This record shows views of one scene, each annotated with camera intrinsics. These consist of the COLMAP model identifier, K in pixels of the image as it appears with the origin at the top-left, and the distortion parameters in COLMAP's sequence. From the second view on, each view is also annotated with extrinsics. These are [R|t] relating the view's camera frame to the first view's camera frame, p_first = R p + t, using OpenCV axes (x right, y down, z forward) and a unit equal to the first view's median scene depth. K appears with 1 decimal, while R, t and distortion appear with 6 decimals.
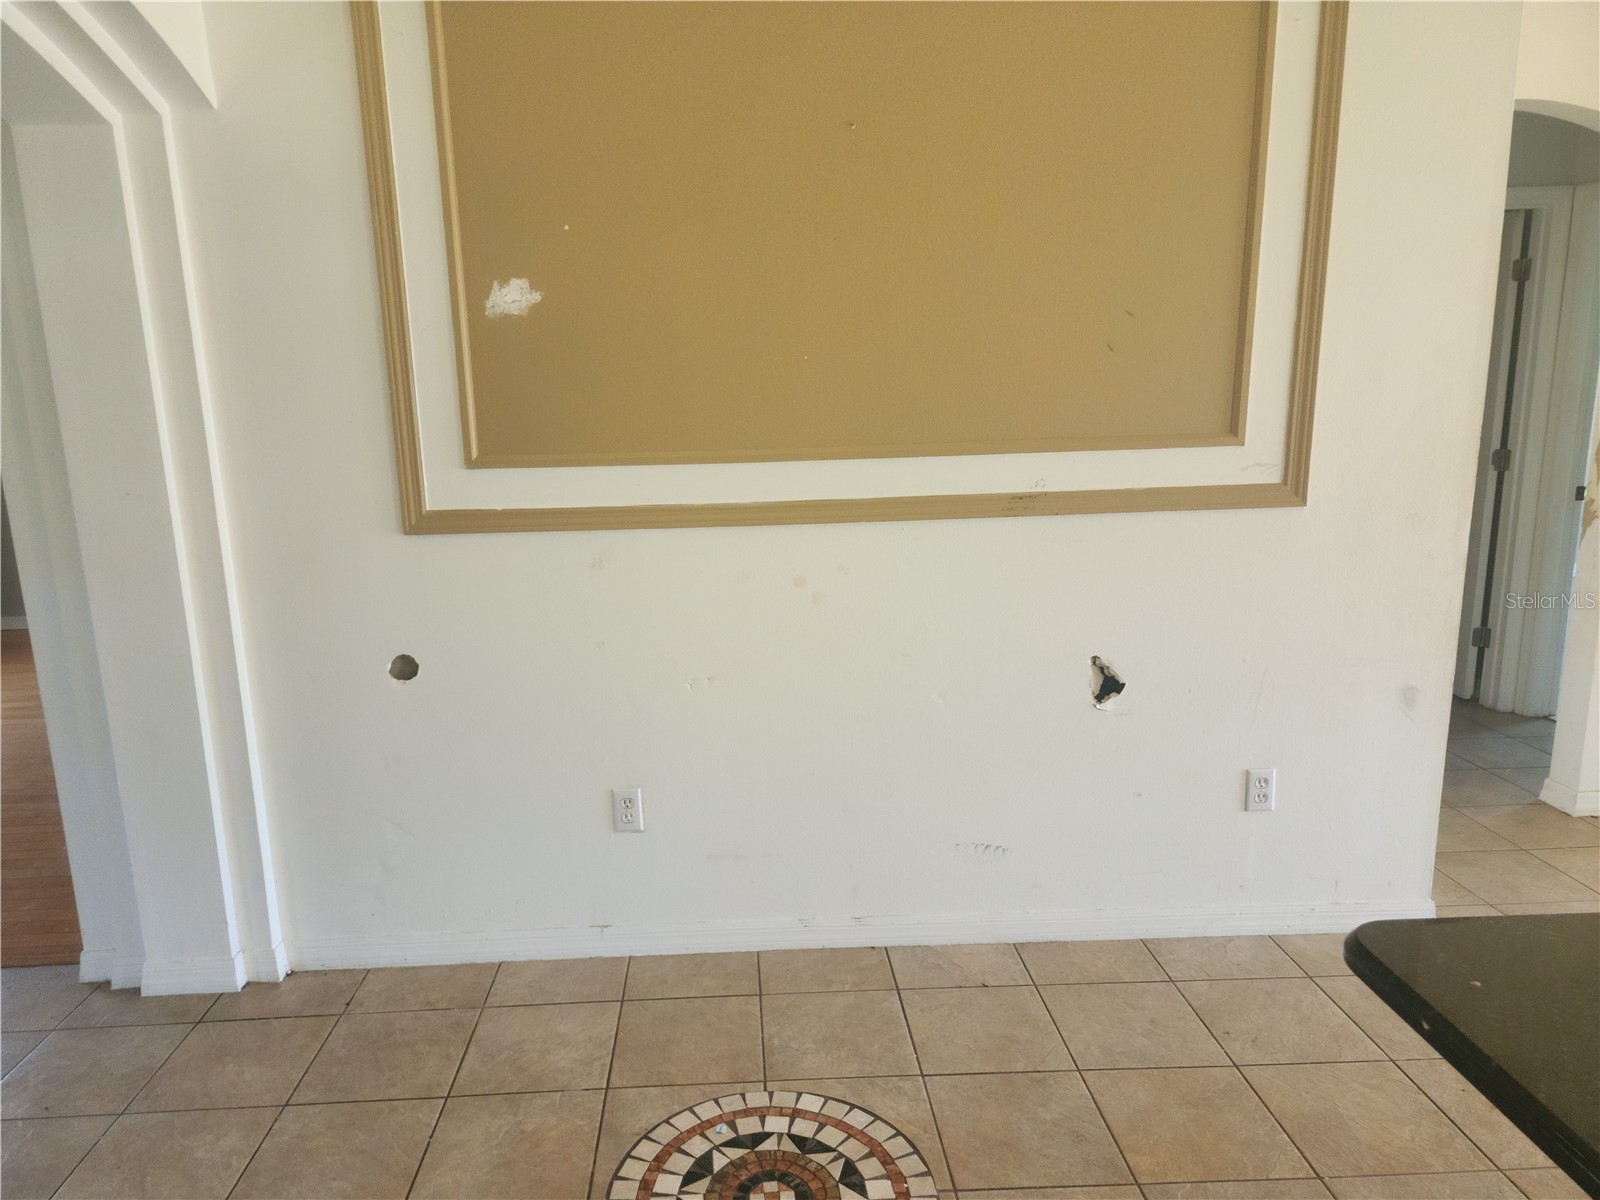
lens RADIAL K [[1074.1, 0, 766.1], [0, 1074.1, 632.3], [0, 0, 1]] dist [0.003877, 0.000863]
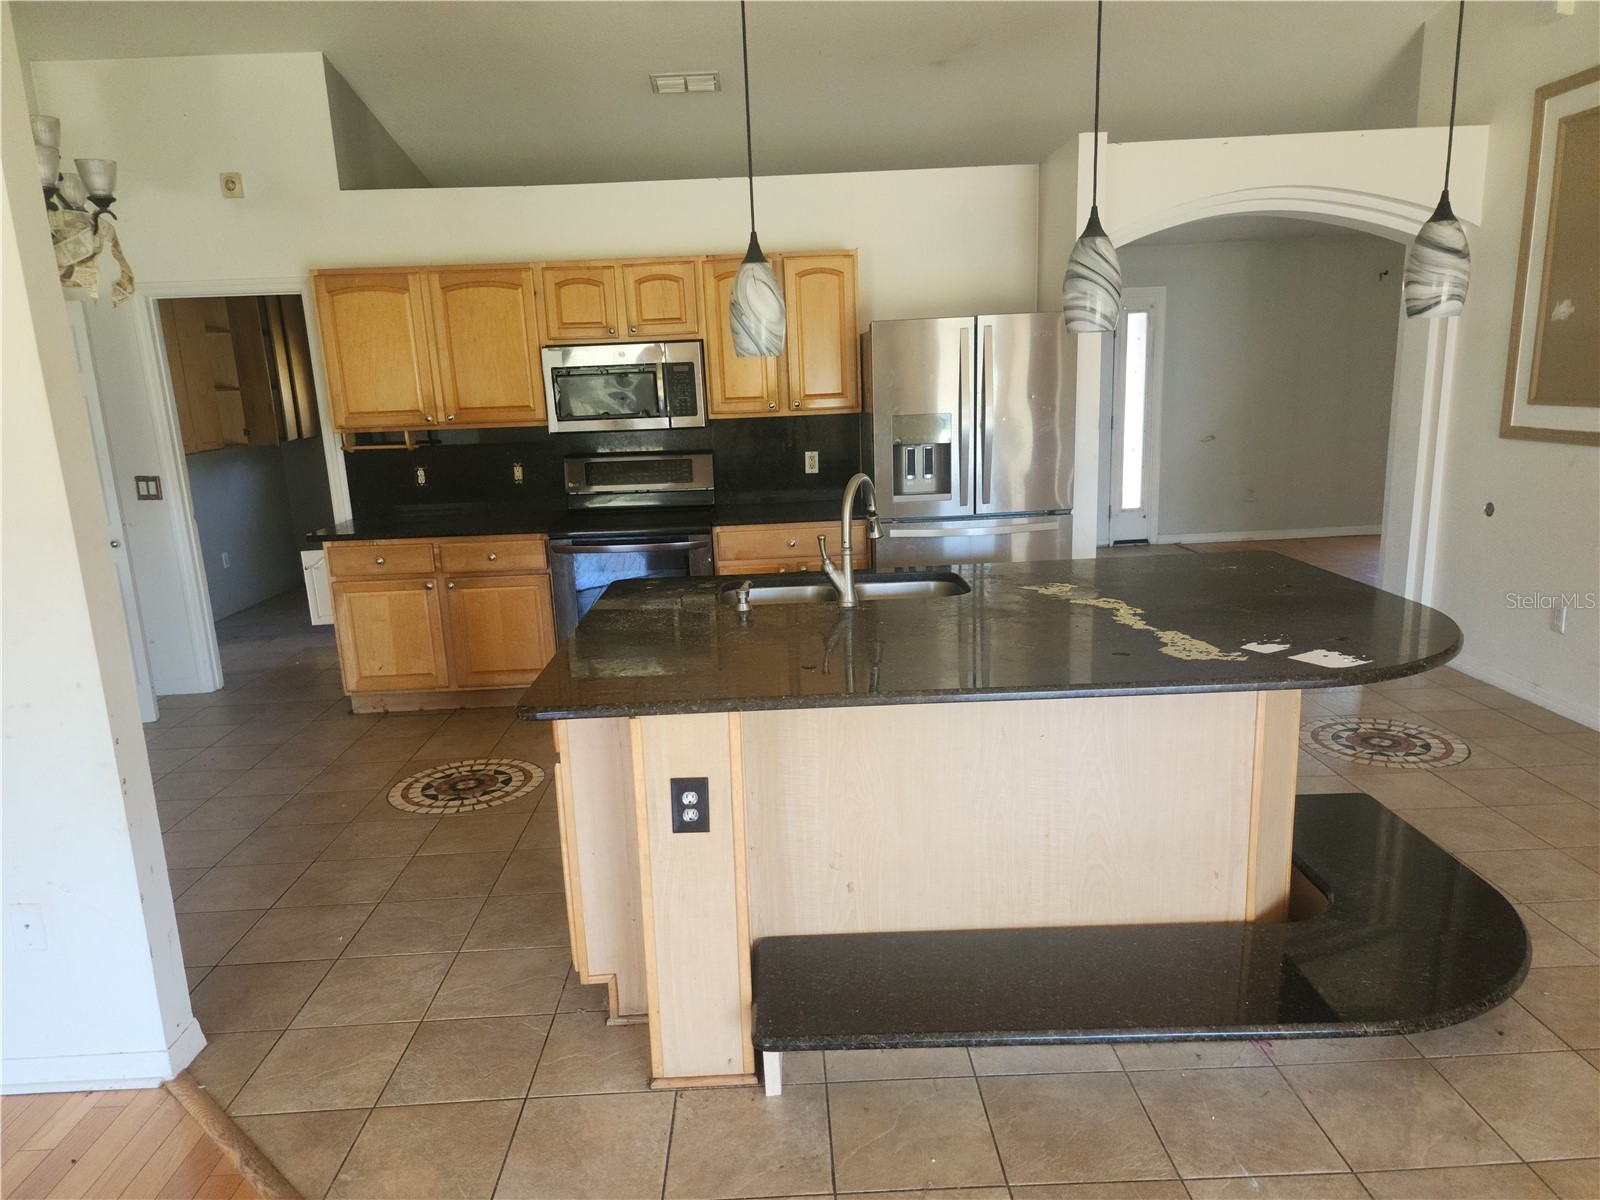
lens RADIAL K [[1074.1, 0, 799.7], [0, 1074.1, 606.3], [0, 0, 1]] dist [0.003877, 0.000863]
pose [[-0.000556, 0.239855, -0.970809, 1.820082], [-0.189294, 0.953232, 0.235621, -0.024396], [0.981920, 0.183900, 0.044873, -0.272036]]
